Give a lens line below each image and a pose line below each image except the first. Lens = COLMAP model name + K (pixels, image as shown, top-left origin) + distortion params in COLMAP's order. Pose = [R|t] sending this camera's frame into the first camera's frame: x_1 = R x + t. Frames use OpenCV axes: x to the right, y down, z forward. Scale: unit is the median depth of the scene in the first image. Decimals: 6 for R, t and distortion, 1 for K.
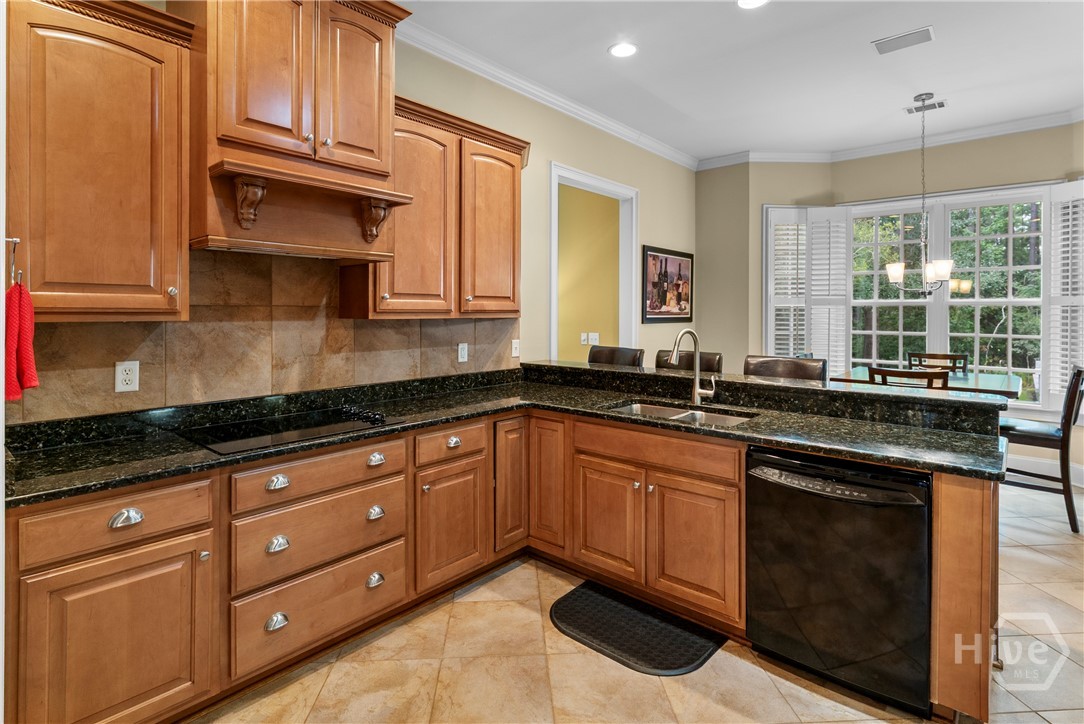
lens RADIAL K [[528.0, 0, 537.8], [0, 528.0, 314.2], [0, 0, 1]] dist [0.000013, -0.000154]
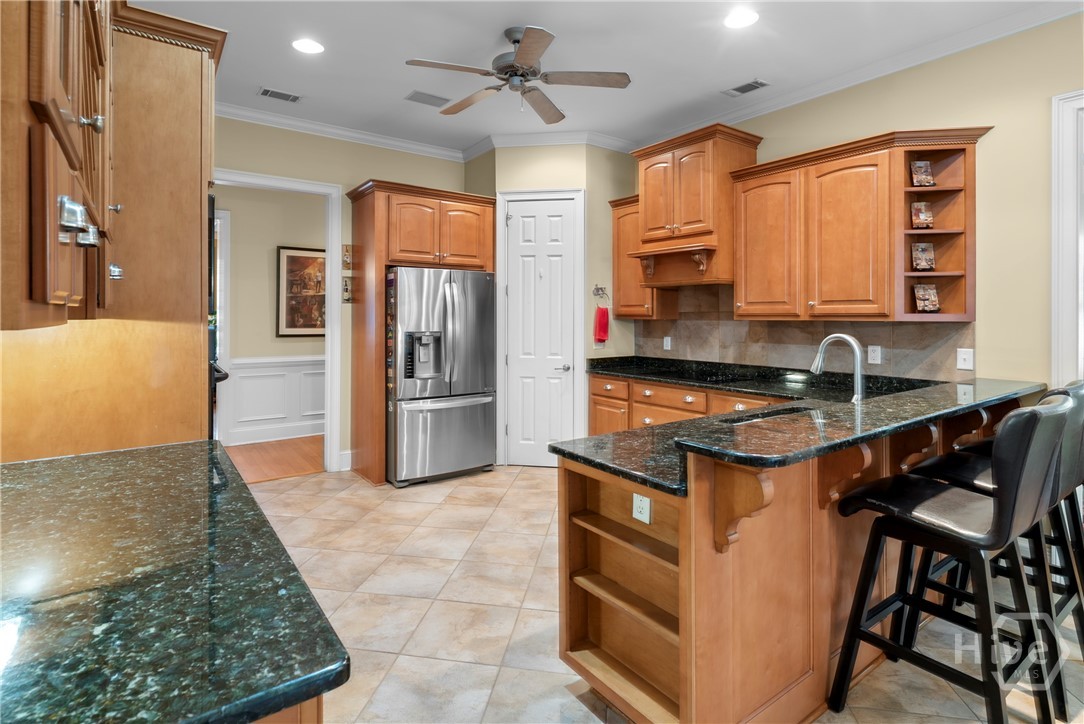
lens RADIAL K [[540.0, 0, 539.6], [0, 540.0, 310.6], [0, 0, 1]] dist [0.000673, 0.000178]
pose [[-0.205022, -0.009499, -0.978711, 1.357791], [-0.003529, 0.999954, -0.008966, -0.001855], [0.978751, 0.001616, -0.205046, 0.771858]]
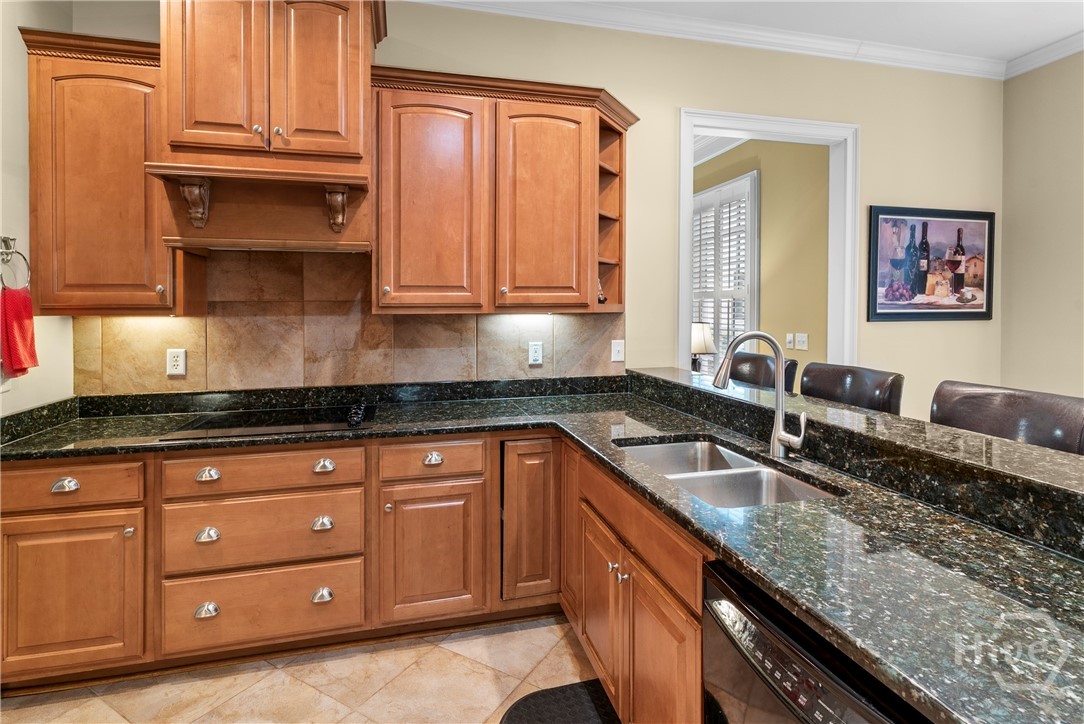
lens RADIAL K [[536.3, 0, 538.8], [0, 536.3, 313.8], [0, 0, 1]] dist [-0.000536, 0.000107]
pose [[0.831221, 0.002581, -0.555937, 0.459528], [0.002815, 0.999957, 0.008851, 0.001115], [0.555936, -0.008922, 0.831177, 0.375452]]
